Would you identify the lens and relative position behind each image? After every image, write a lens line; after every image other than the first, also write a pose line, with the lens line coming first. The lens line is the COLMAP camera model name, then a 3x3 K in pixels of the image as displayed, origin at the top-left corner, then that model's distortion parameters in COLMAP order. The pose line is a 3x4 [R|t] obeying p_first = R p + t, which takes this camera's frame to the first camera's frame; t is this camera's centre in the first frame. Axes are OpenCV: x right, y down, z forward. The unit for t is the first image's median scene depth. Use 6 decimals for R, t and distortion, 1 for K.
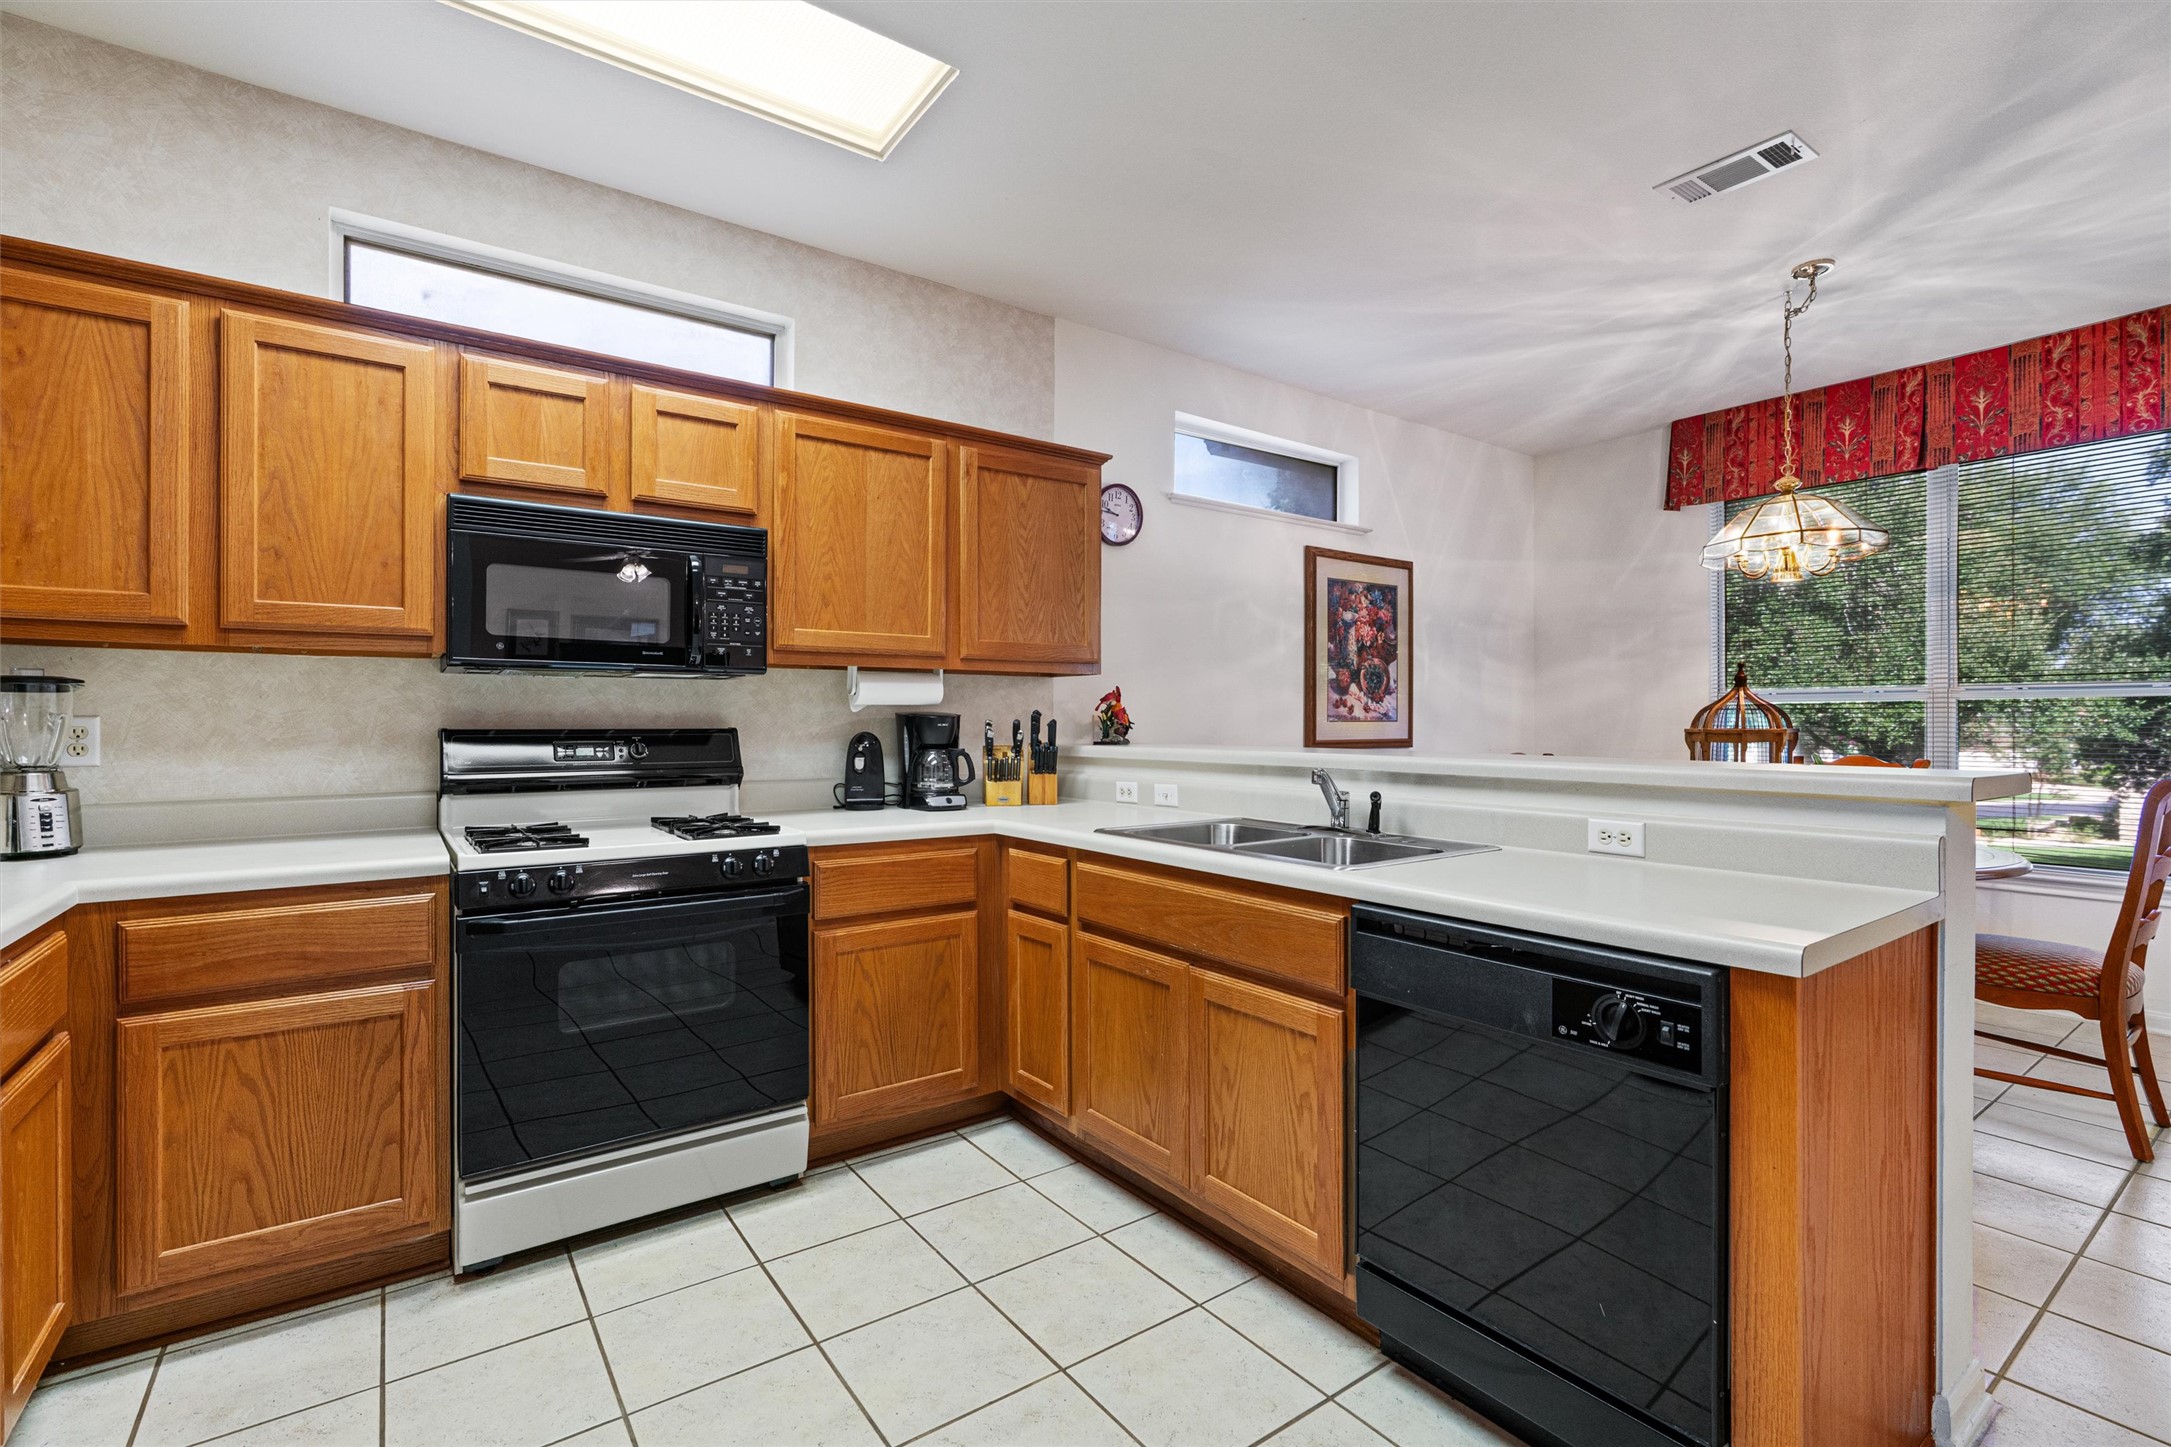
lens RADIAL K [[974.4, 0, 1085.3], [0, 974.4, 718.9], [0, 0, 1]] dist [-0.016877, 0.007763]
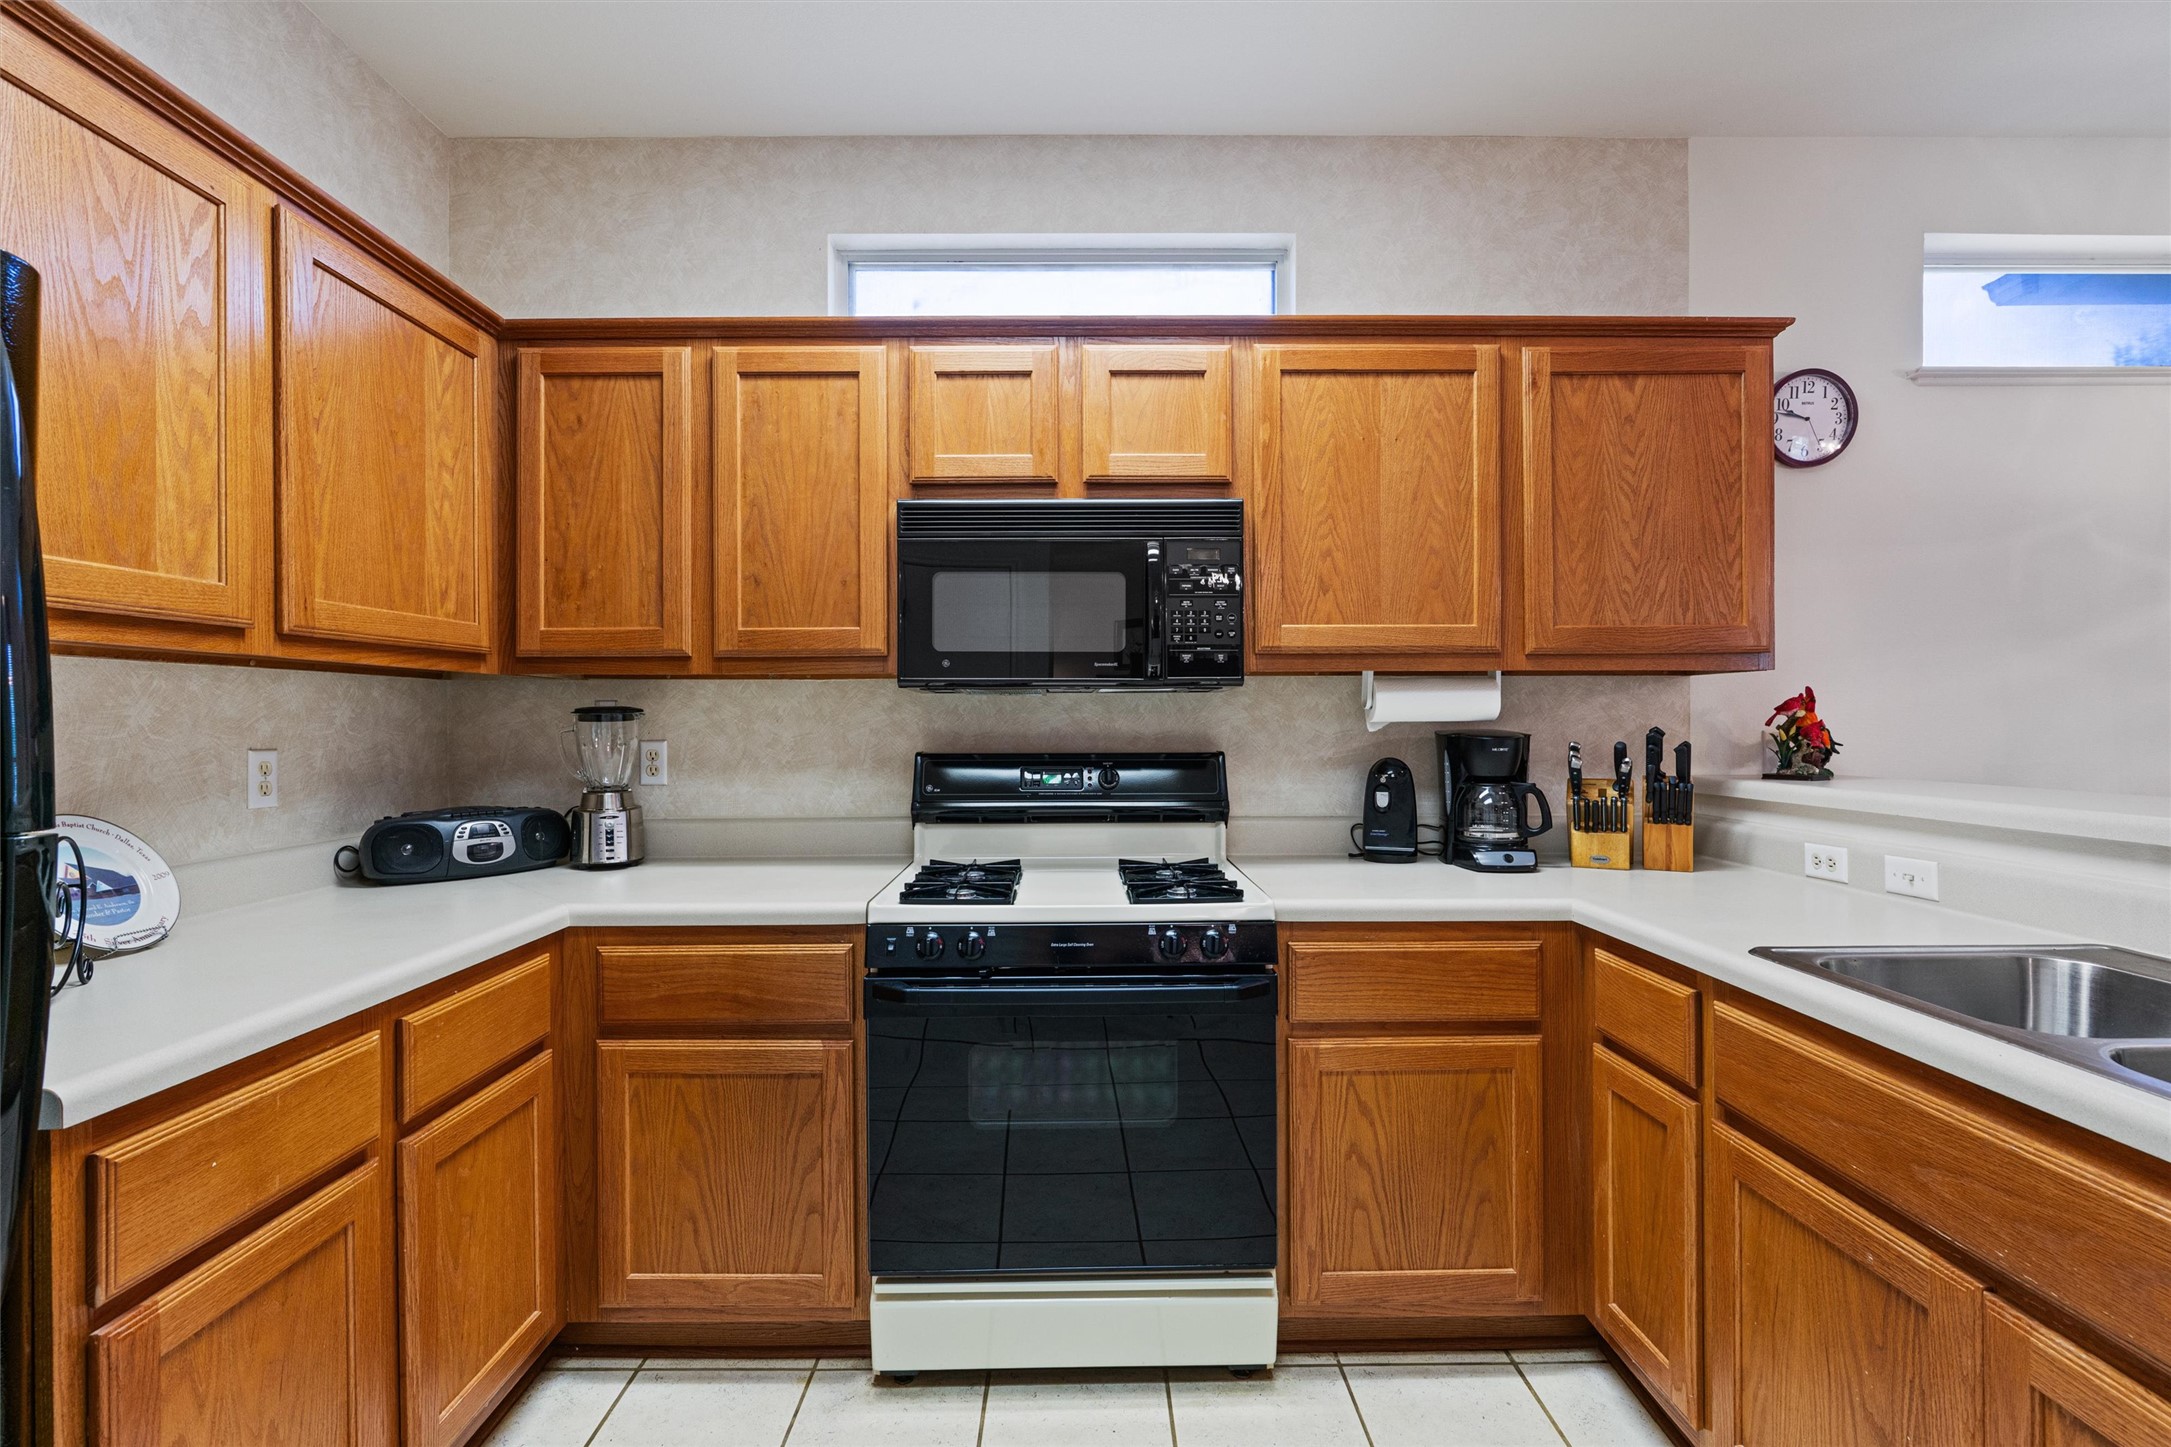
lens RADIAL K [[974.4, 0, 1085.3], [0, 974.4, 718.9], [0, 0, 1]] dist [-0.016877, 0.007763]
pose [[0.815022, -0.004377, -0.579413, 0.019189], [0.005229, 0.999986, -0.000199, -0.019962], [0.579406, -0.002868, 0.815034, 0.290764]]
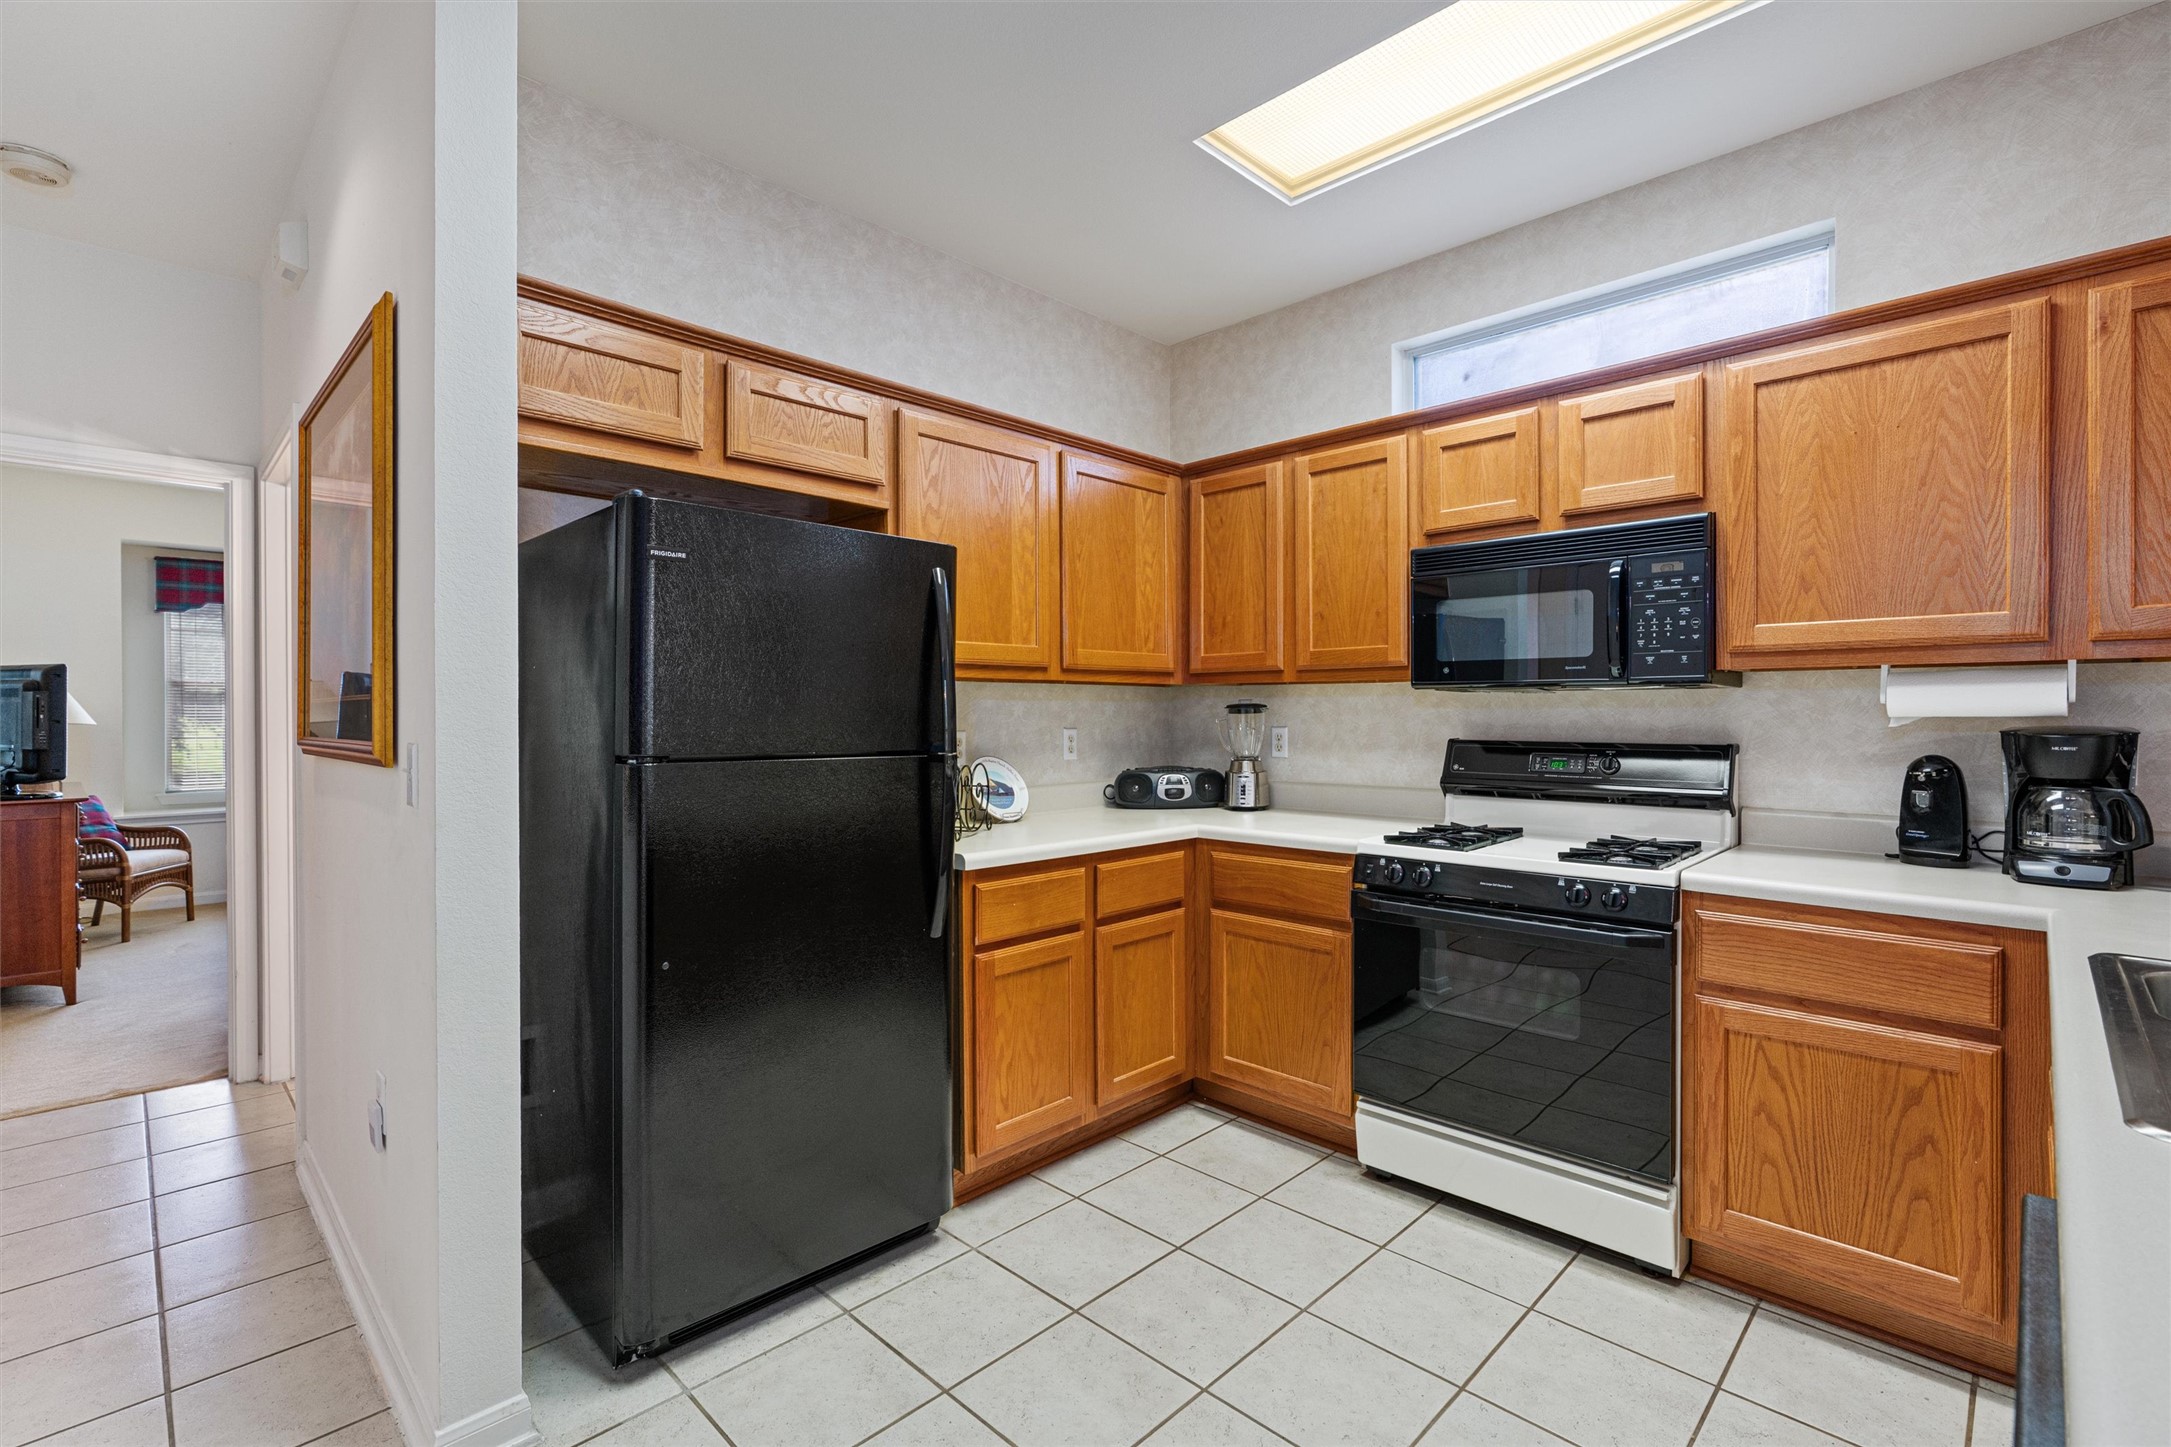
lens RADIAL K [[974.4, 0, 1085.3], [0, 974.4, 718.9], [0, 0, 1]] dist [-0.016877, 0.007763]
pose [[0.164476, 0.004595, -0.986370, 0.414085], [0.002802, 0.999983, 0.005126, -0.020346], [0.986377, -0.003607, 0.164460, 0.320544]]
